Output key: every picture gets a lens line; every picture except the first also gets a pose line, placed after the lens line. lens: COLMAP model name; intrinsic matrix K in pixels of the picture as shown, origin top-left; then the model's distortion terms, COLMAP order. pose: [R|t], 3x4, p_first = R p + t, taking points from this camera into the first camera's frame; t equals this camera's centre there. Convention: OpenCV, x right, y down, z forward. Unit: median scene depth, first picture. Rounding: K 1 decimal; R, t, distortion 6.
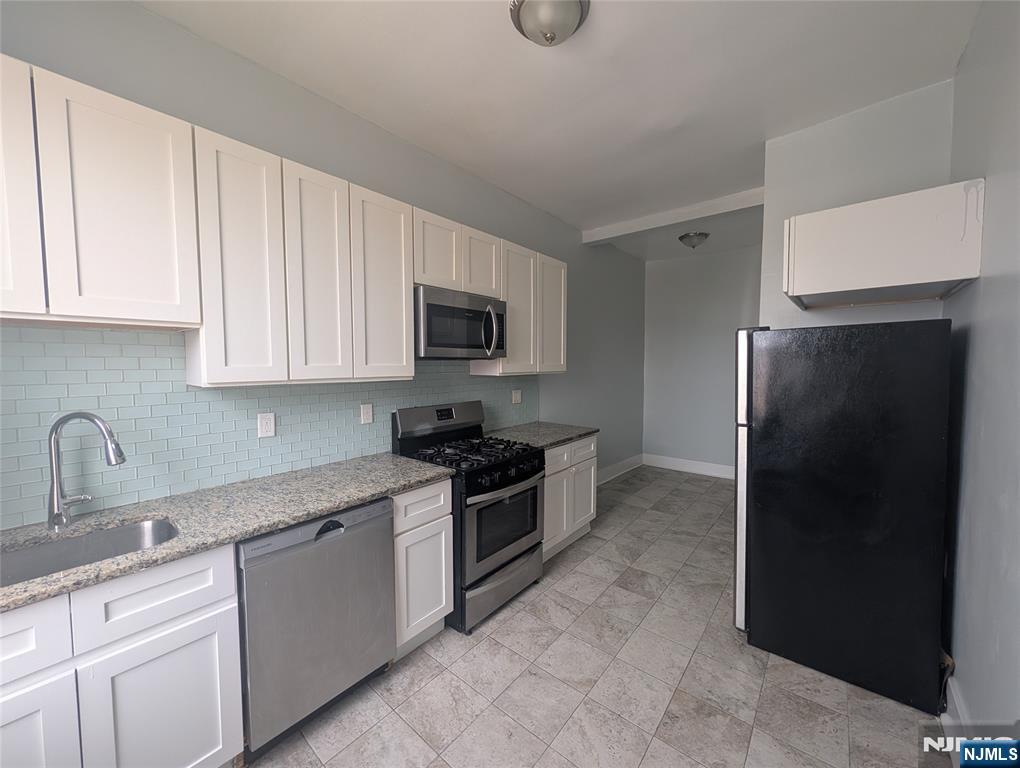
lens RADIAL K [[390.8, 0, 508.3], [0, 390.8, 382.6], [0, 0, 1]] dist [-0.001414, -0.000053]
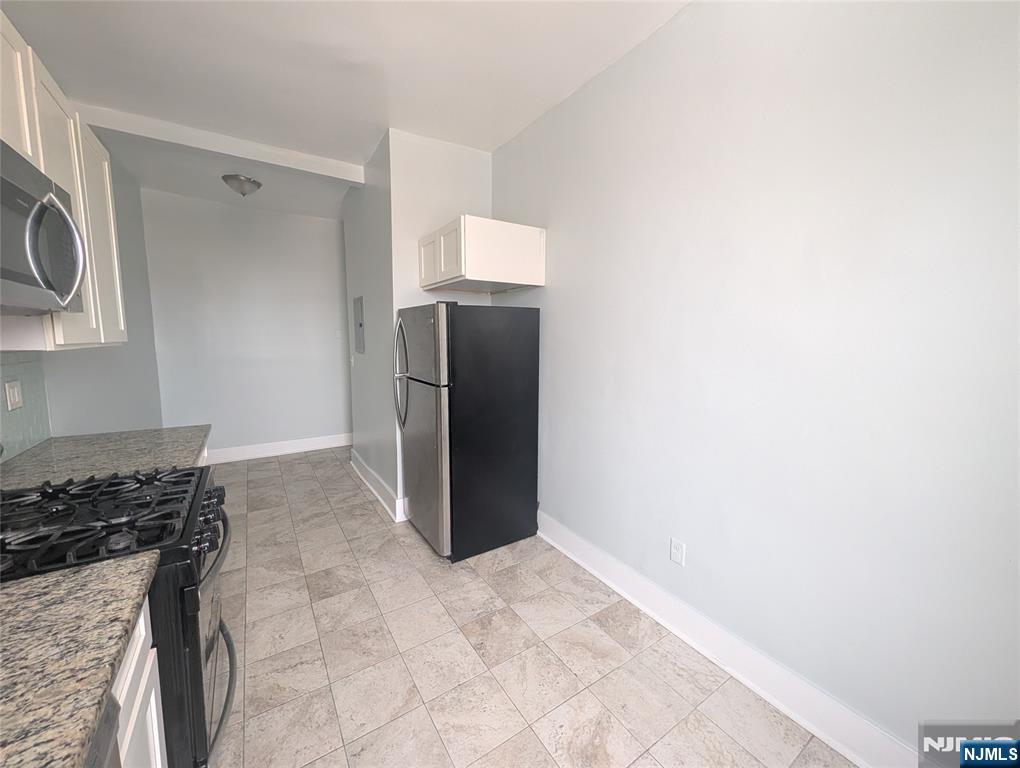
lens RADIAL K [[390.8, 0, 508.3], [0, 390.8, 382.6], [0, 0, 1]] dist [-0.001414, -0.000053]
pose [[0.294602, -0.103016, 0.950051, -0.393313], [0.038644, 0.994644, 0.095868, -0.004049], [-0.954838, 0.008471, 0.297005, 0.416976]]
